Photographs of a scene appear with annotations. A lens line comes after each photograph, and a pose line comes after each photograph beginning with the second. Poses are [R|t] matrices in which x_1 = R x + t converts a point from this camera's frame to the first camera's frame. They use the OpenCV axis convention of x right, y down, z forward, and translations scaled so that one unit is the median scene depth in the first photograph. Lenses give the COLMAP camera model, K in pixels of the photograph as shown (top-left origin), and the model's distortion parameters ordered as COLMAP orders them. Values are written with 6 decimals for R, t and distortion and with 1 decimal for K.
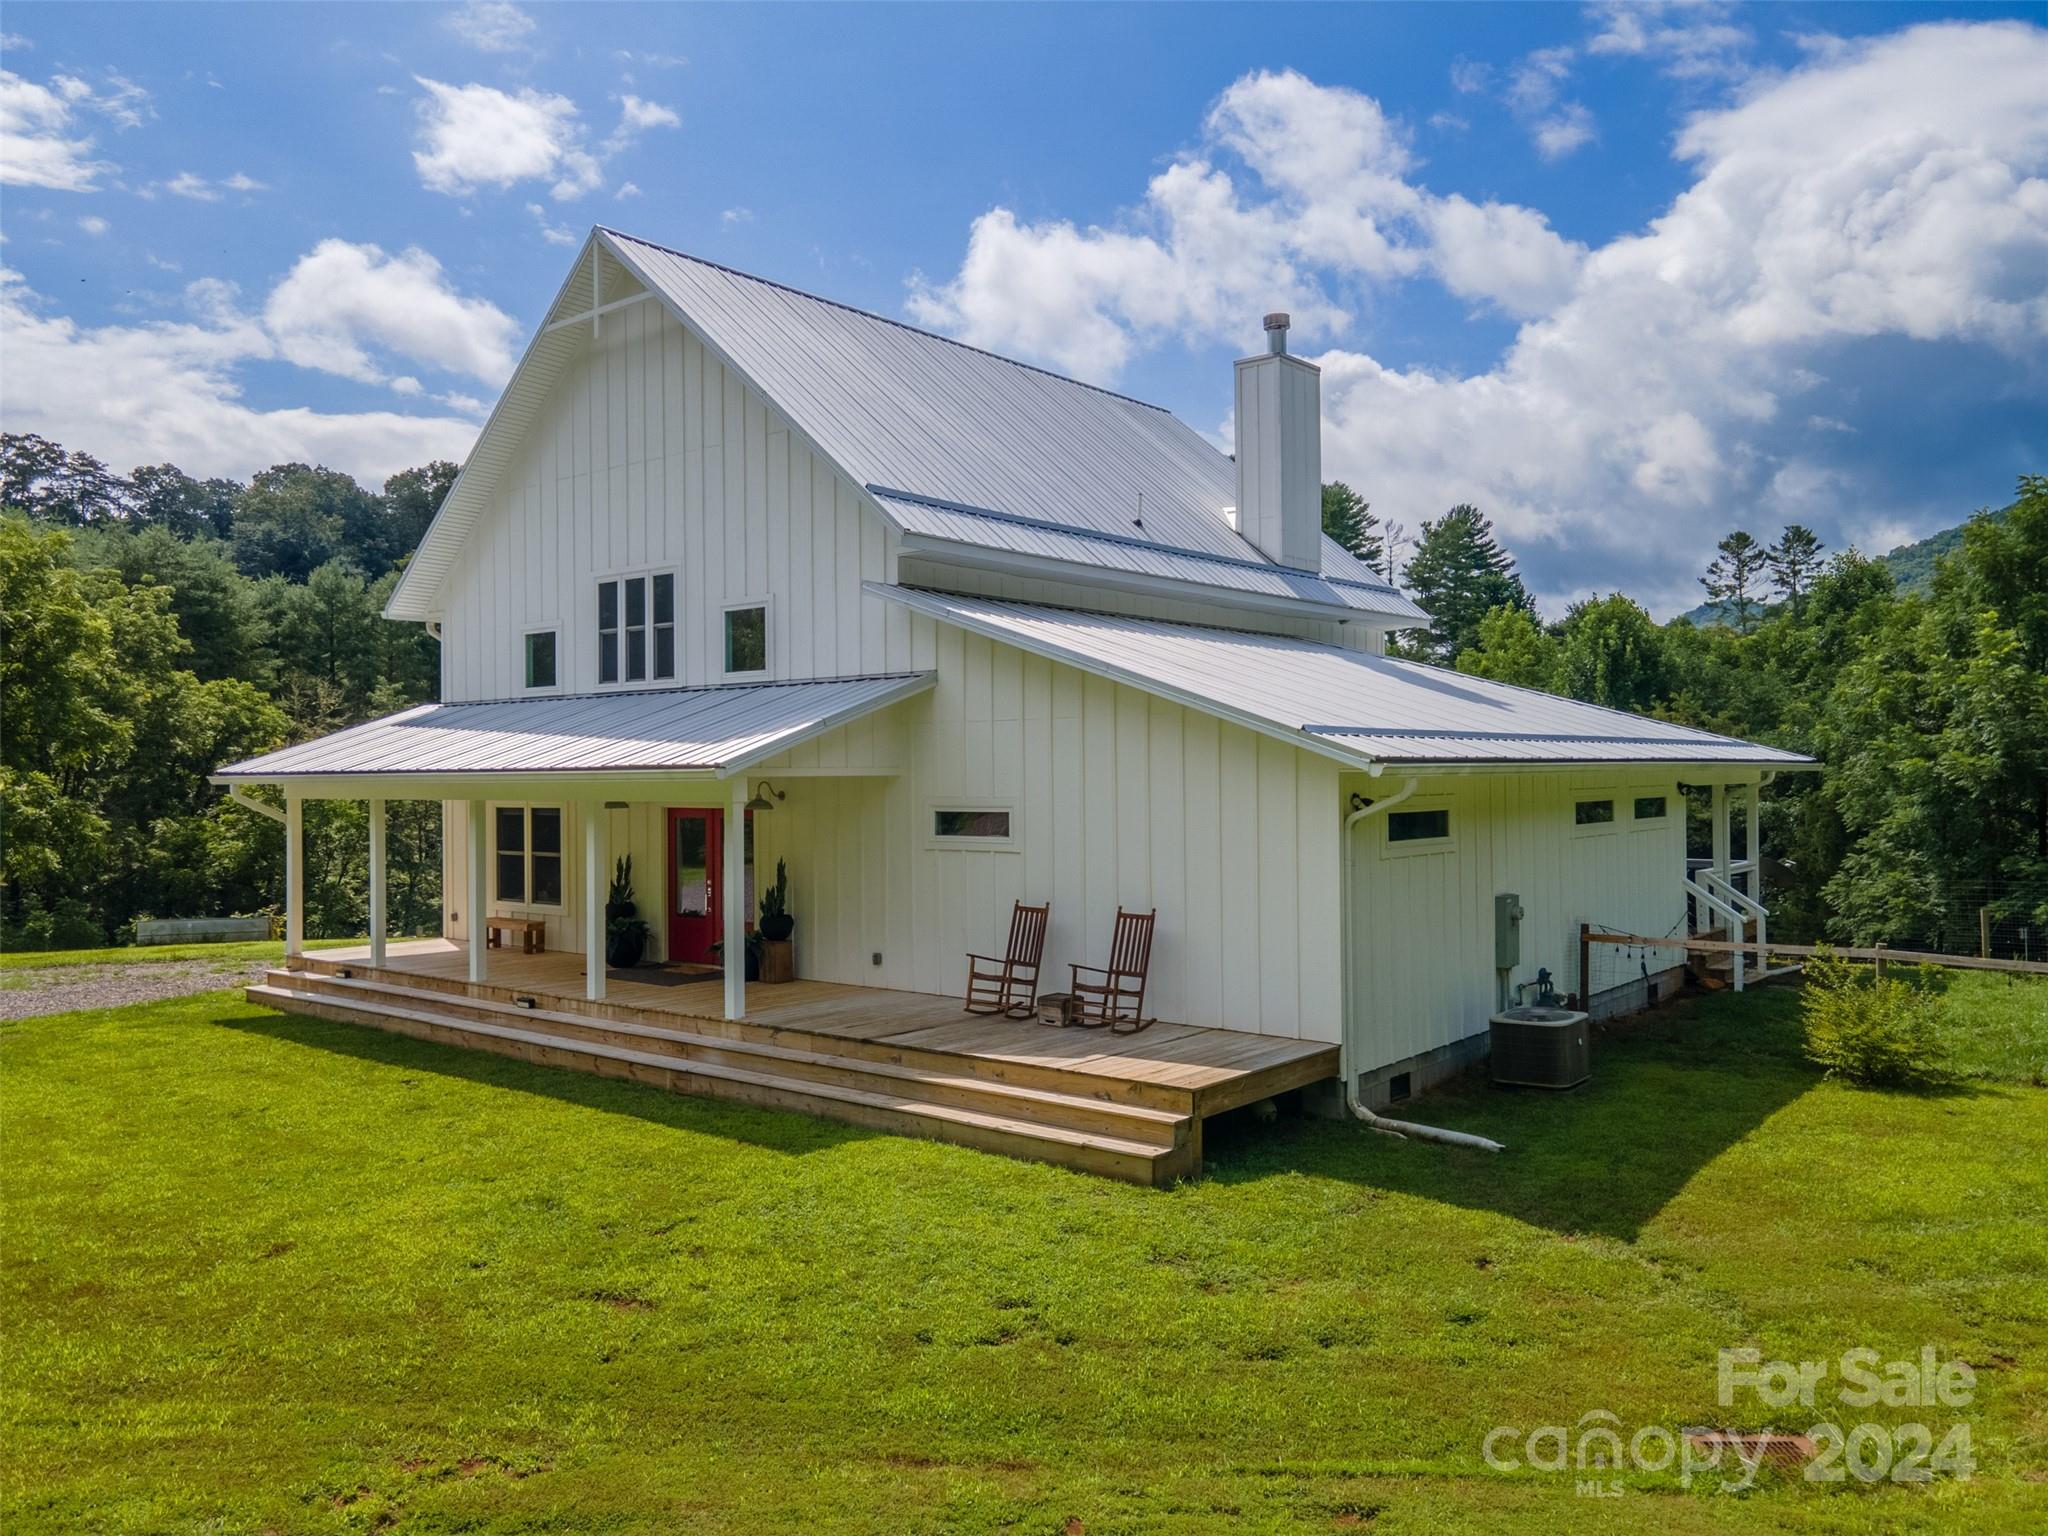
lens RADIAL K [[1452.4, 0, 1023.9], [0, 1452.4, 802.9], [0, 0, 1]] dist [0.037300, 0.003571]
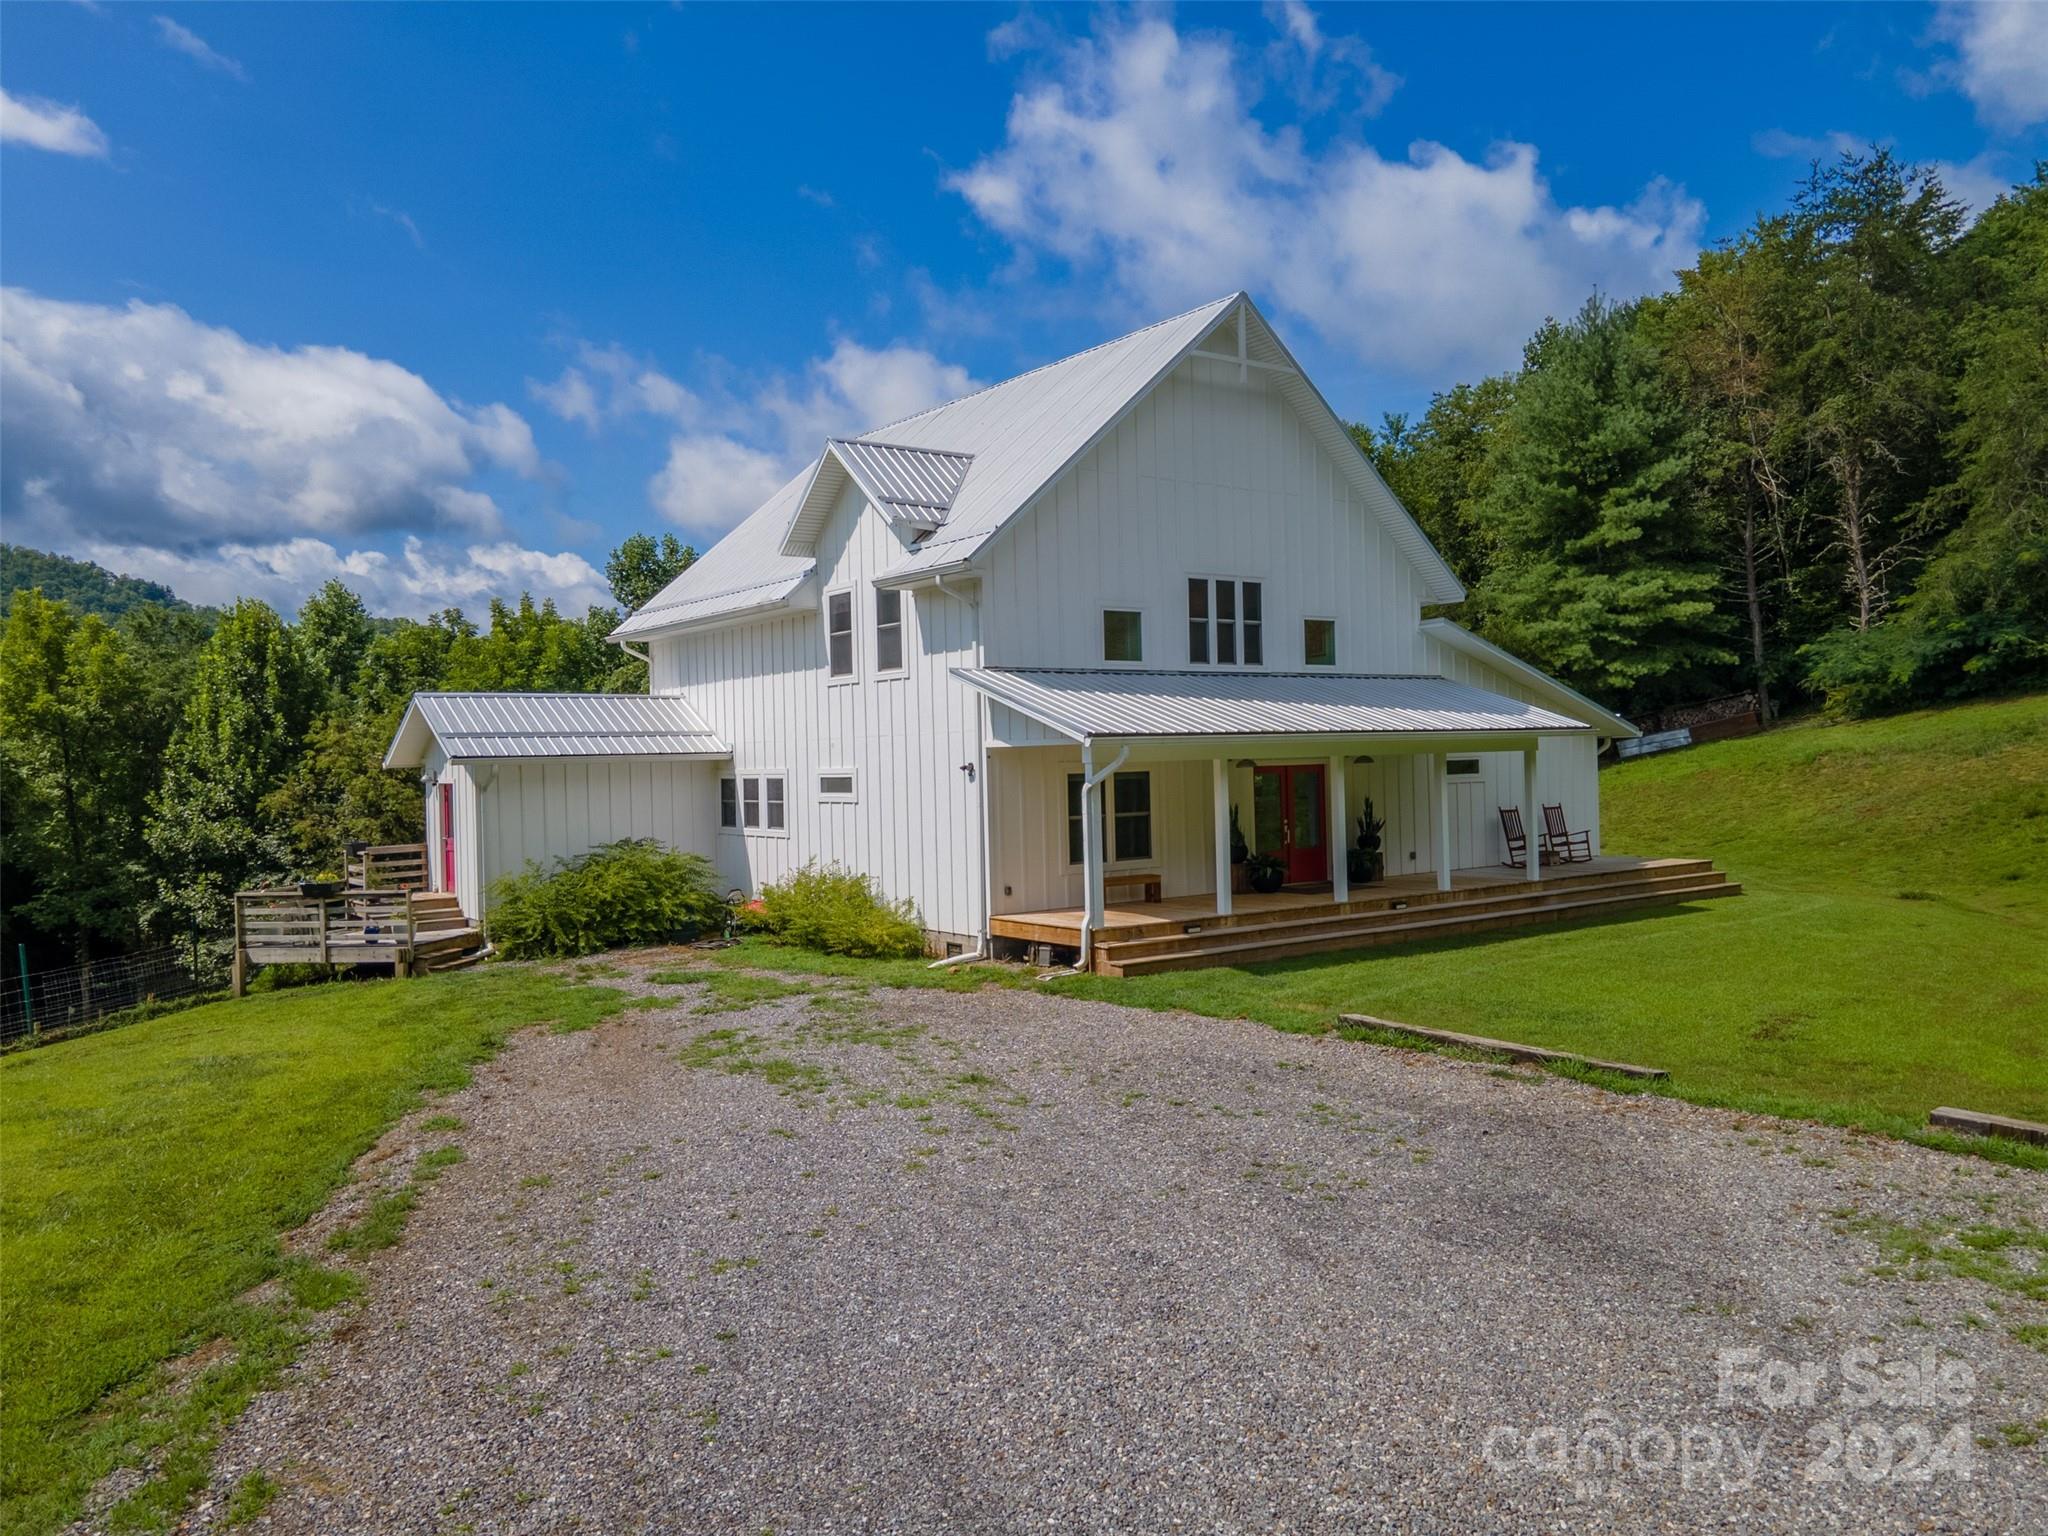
lens RADIAL K [[1462.6, 0, 1024.0], [0, 1462.6, 768.0], [0, 0, 1]] dist [0.029239, 0.003290]
pose [[0.254089, -0.003291, 0.967175, -1.531864], [0.044103, 0.998993, -0.008187, 0.006071], [-0.966175, 0.044736, 0.253978, 0.875214]]
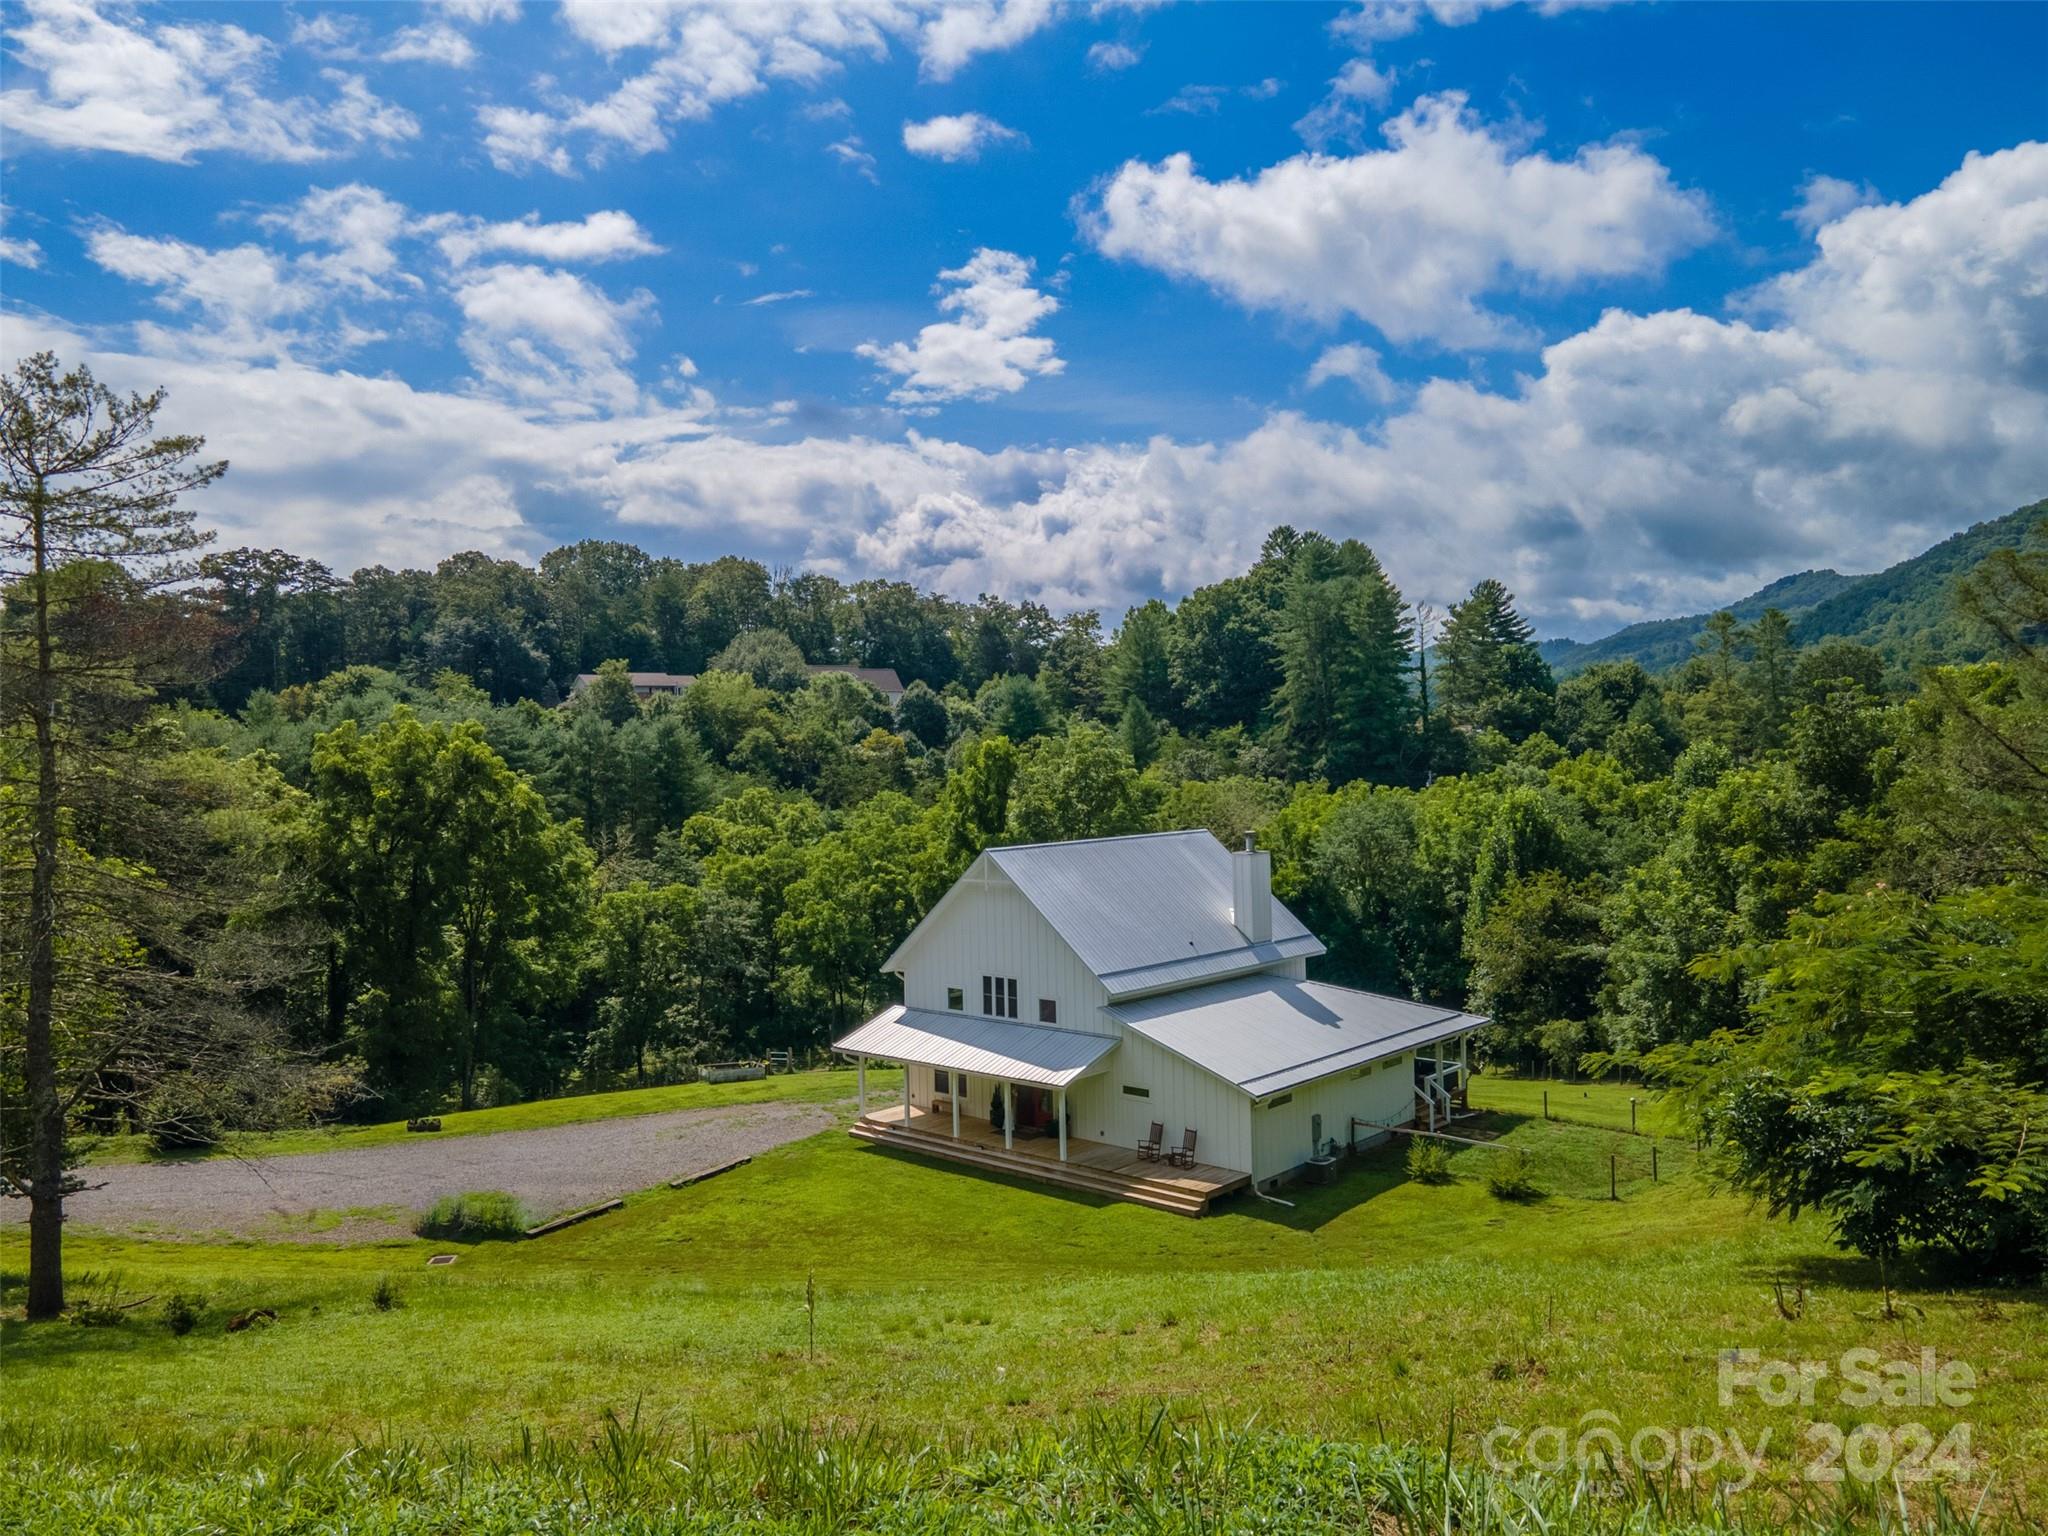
lens RADIAL K [[1462.6, 0, 1024.0], [0, 1462.6, 768.0], [0, 0, 1]] dist [0.029239, 0.003290]
pose [[0.998736, -0.014593, -0.048089, -0.092112], [0.014093, 0.999843, -0.010718, -0.513524], [0.048238, 0.010027, 0.998786, -1.675967]]
